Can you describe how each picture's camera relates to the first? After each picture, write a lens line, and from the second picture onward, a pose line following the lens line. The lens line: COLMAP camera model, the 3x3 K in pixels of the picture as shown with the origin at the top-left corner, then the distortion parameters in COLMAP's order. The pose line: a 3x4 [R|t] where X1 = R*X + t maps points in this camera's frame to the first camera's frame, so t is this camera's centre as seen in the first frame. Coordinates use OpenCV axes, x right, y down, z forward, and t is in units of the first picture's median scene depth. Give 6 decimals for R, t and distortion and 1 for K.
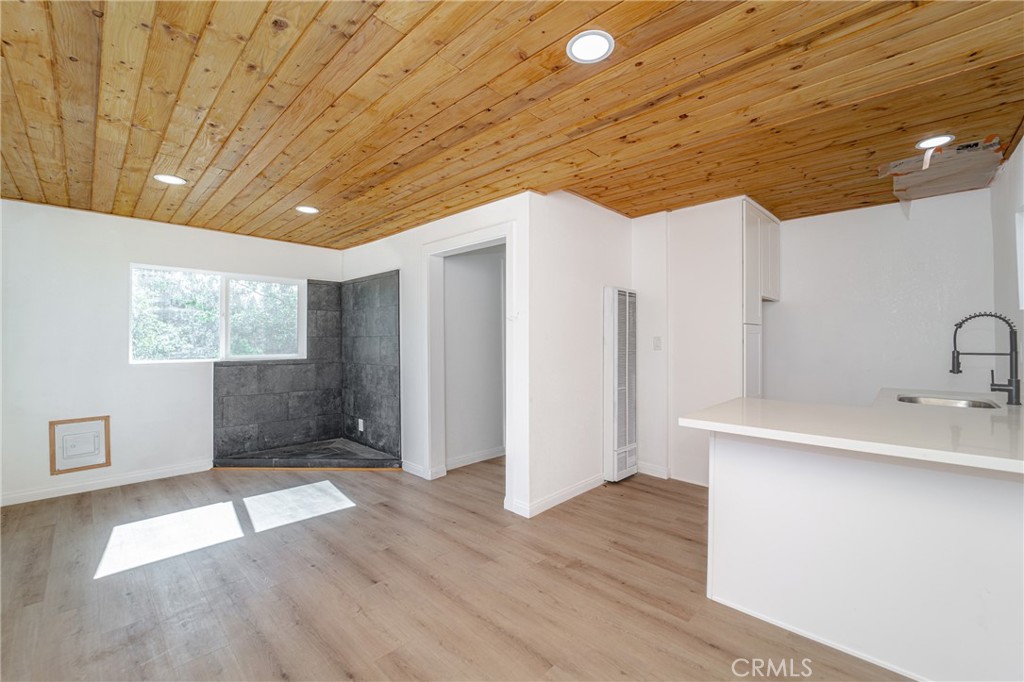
lens RADIAL K [[409.8, 0, 512.0], [0, 409.8, 341.0], [0, 0, 1]] dist [-0.001594, -0.000349]
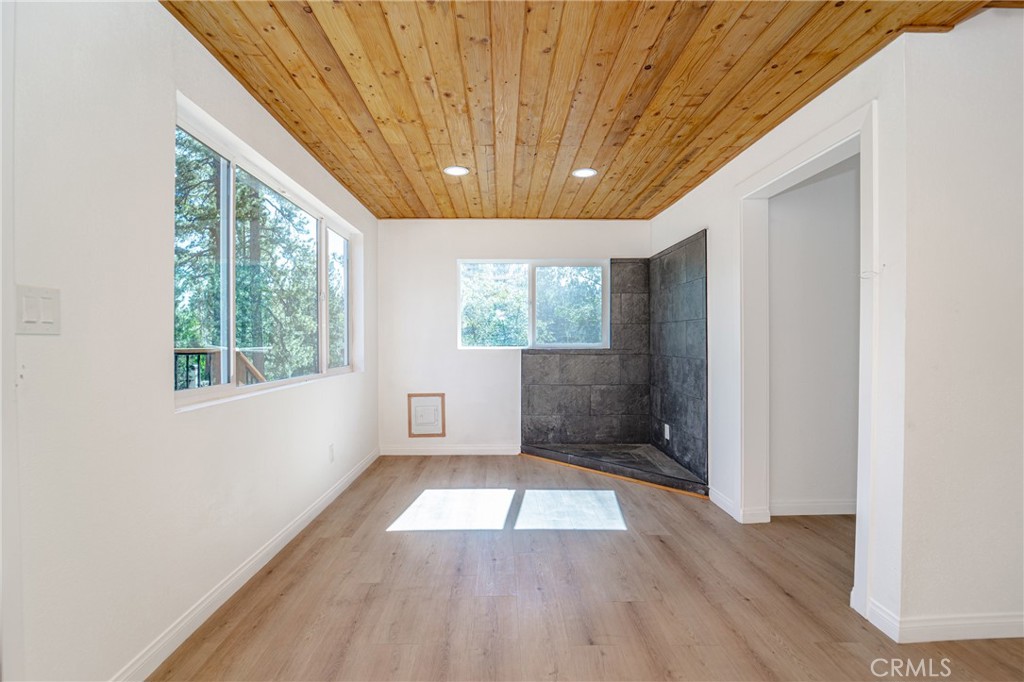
lens RADIAL K [[473.0, 0, 512.0], [0, 473.0, 341.0], [0, 0, 1]] dist [0.001635, -0.010125]
pose [[0.716000, 0.001951, -0.698098, 0.078681], [0.005733, 0.999946, 0.008675, 0.021527], [0.698077, -0.010214, 0.715950, 0.155962]]
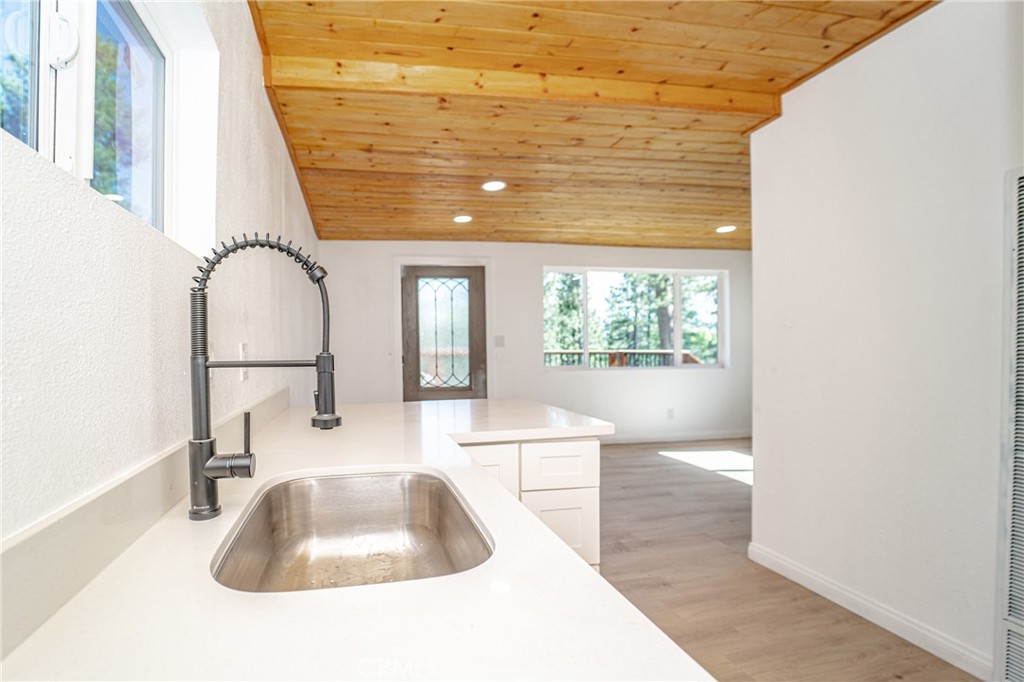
lens RADIAL K [[409.8, 0, 512.0], [0, 409.8, 341.0], [0, 0, 1]] dist [-0.001594, -0.000349]
pose [[-0.395809, -0.007790, -0.918300, 0.650035], [0.008484, 0.999890, -0.012139, 0.013573], [0.918294, -0.012596, -0.395699, 0.611524]]
